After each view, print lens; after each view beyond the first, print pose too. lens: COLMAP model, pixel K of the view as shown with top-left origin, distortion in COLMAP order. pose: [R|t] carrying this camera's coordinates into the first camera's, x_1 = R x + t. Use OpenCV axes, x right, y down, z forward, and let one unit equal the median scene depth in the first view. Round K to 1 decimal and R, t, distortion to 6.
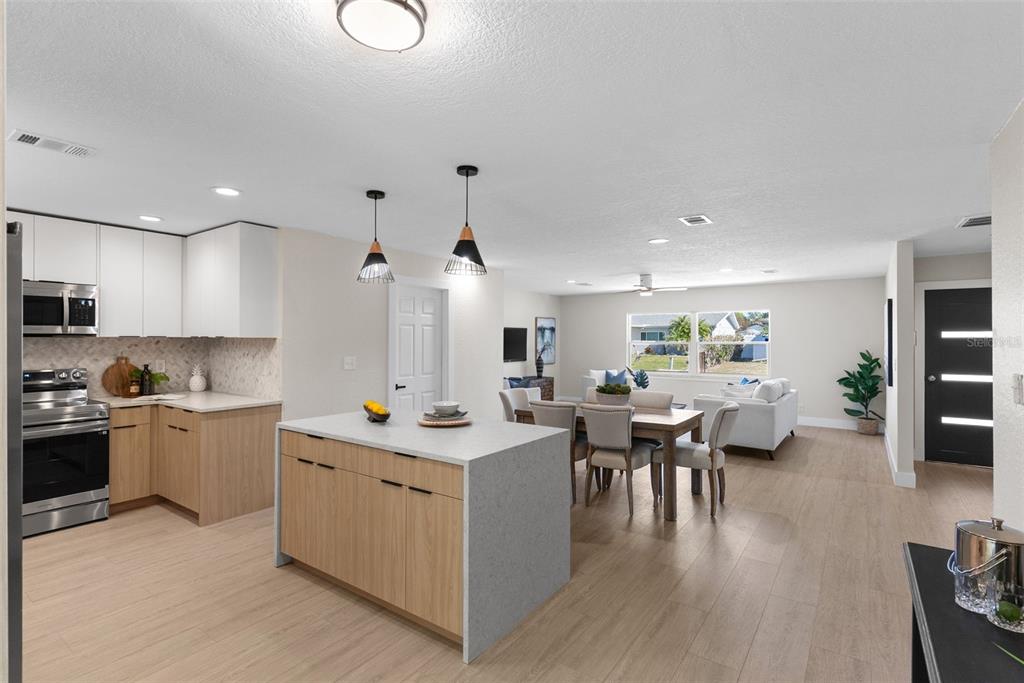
lens RADIAL K [[497.9, 0, 512.0], [0, 497.9, 341.5], [0, 0, 1]] dist [-0.010998, -0.000495]
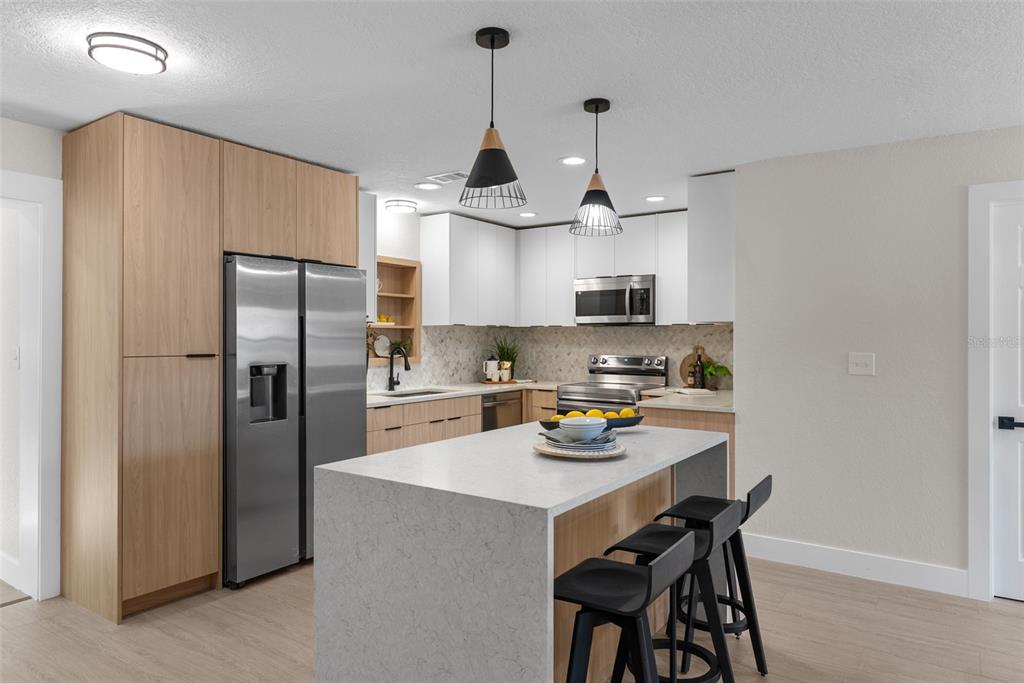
lens RADIAL K [[652.5, 0, 512.0], [0, 652.5, 341.5], [0, 0, 1]] dist [-0.002881, -0.001692]
pose [[0.011783, 0.004591, -0.999920, 0.444191], [-0.007214, 0.999964, 0.004507, 0.018480], [0.999905, 0.007160, 0.011815, 0.621743]]
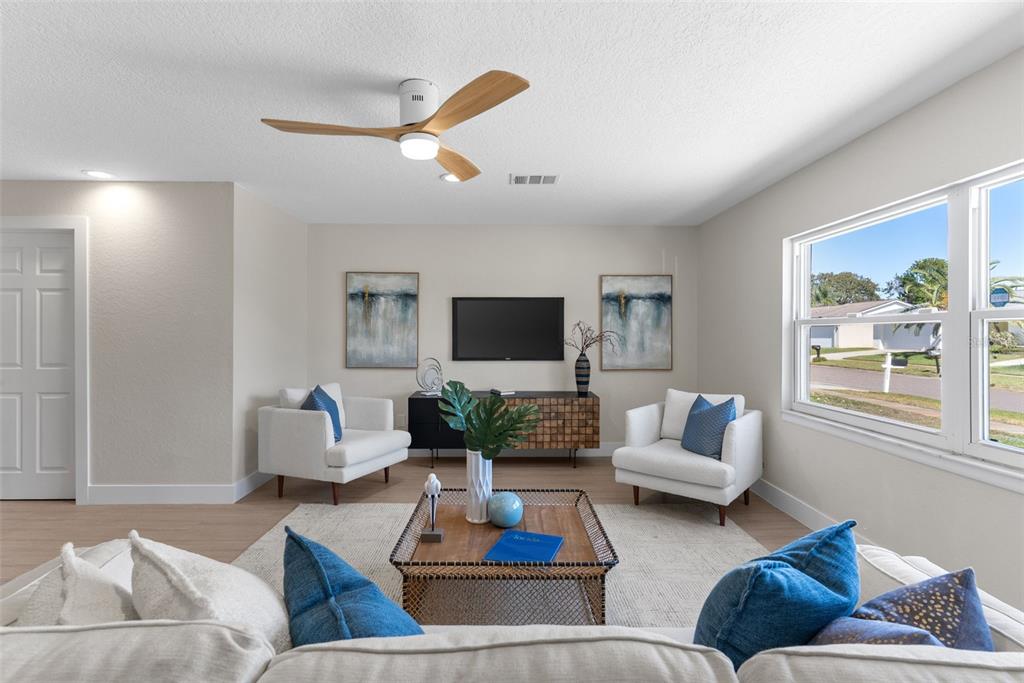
lens RADIAL K [[522.8, 0, 512.0], [0, 522.8, 341.5], [0, 0, 1]] dist [-0.004324, -0.001157]
pose [[0.597857, 0.008198, -0.801561, 0.933561], [-0.005945, 0.999966, 0.005793, 0.034731], [0.801581, 0.001301, 0.597885, 1.373419]]
